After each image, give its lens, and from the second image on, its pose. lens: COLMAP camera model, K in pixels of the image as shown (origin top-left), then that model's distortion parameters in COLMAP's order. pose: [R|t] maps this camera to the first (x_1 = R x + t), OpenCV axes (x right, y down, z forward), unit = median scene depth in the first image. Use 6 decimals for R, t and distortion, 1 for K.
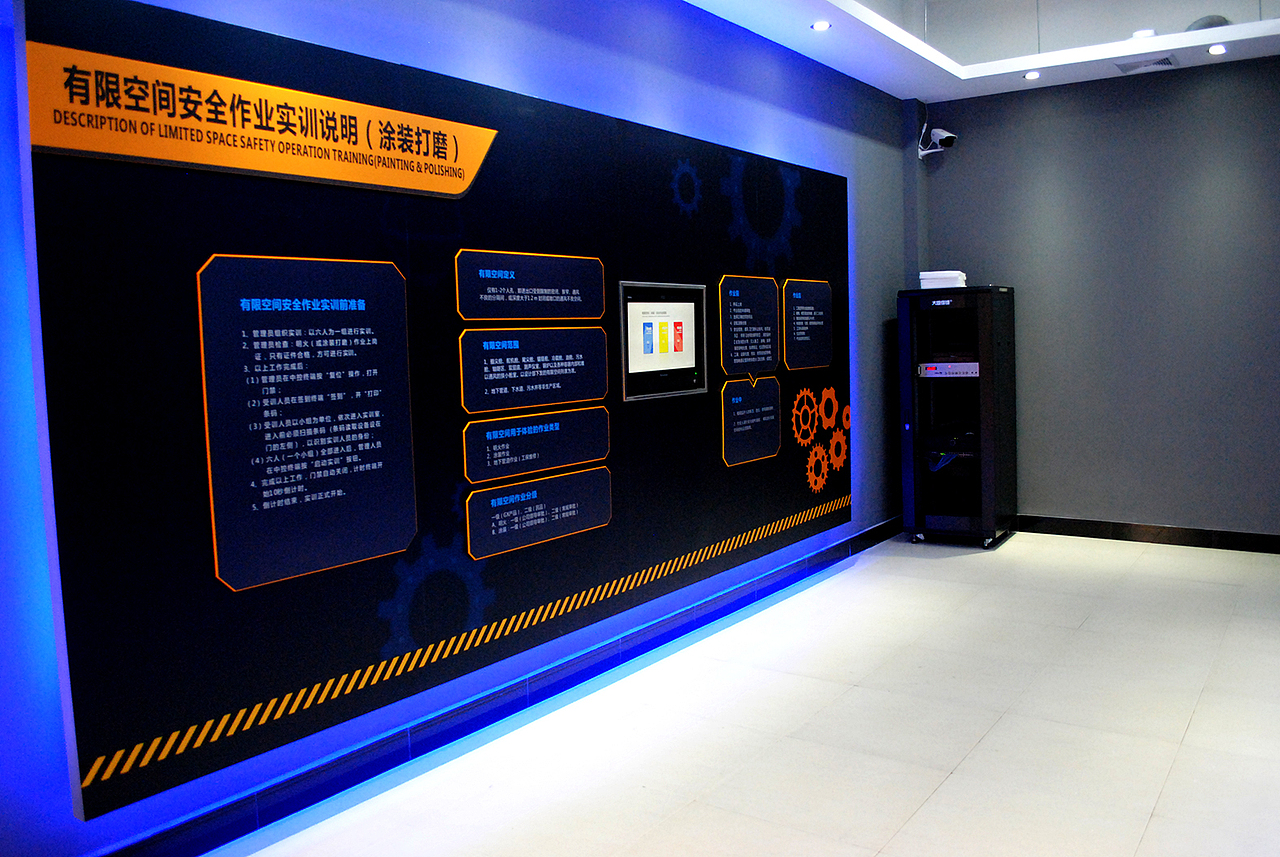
lens RADIAL K [[1015.8, 0, 640.0], [0, 1015.8, 428.5], [0, 0, 1]] dist [-0.008095, -0.004593]
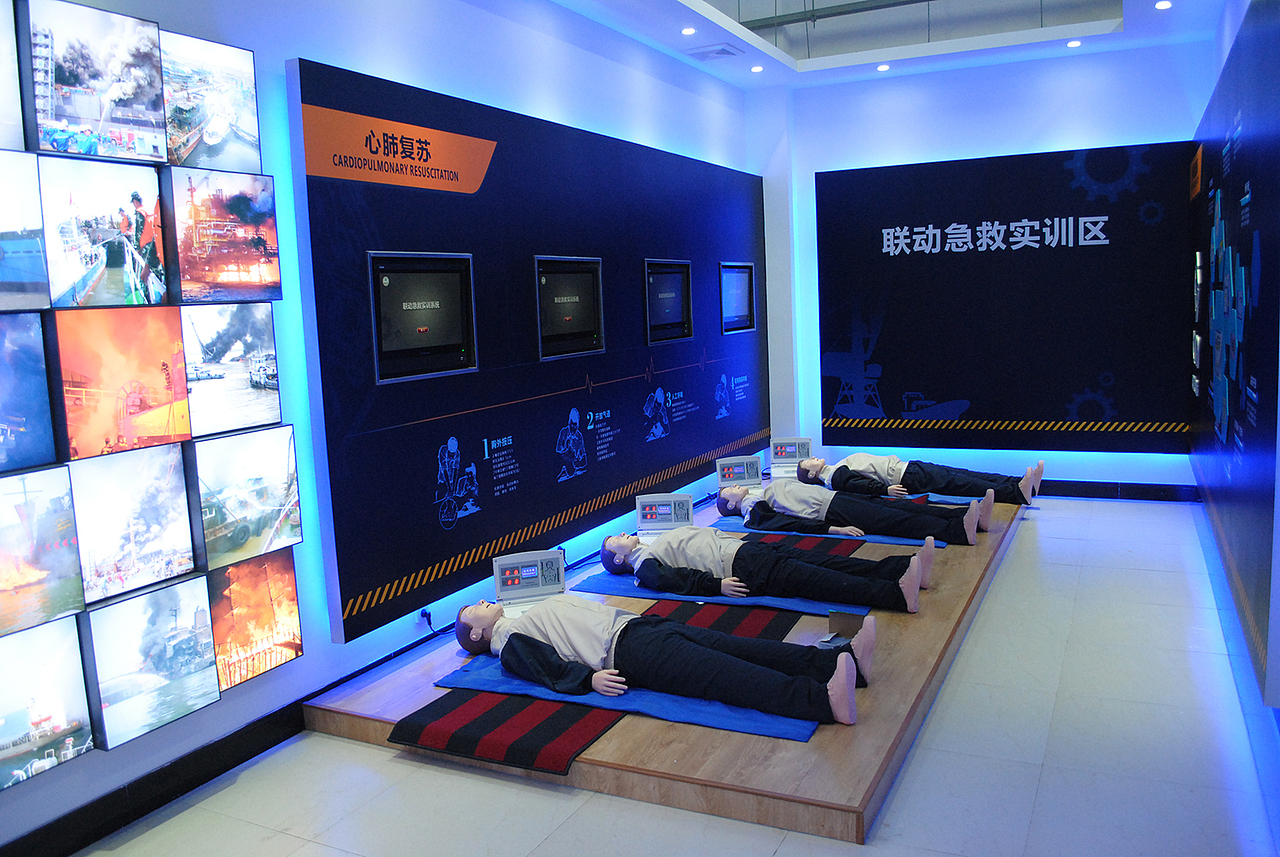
lens RADIAL K [[1015.8, 0, 640.0], [0, 1015.8, 428.5], [0, 0, 1]] dist [-0.008095, -0.004593]
pose [[0.983088, -0.050977, 0.175898, -0.290167], [0.046763, 0.998513, 0.028027, 0.046197], [-0.177065, -0.019327, 0.984009, -0.391800]]
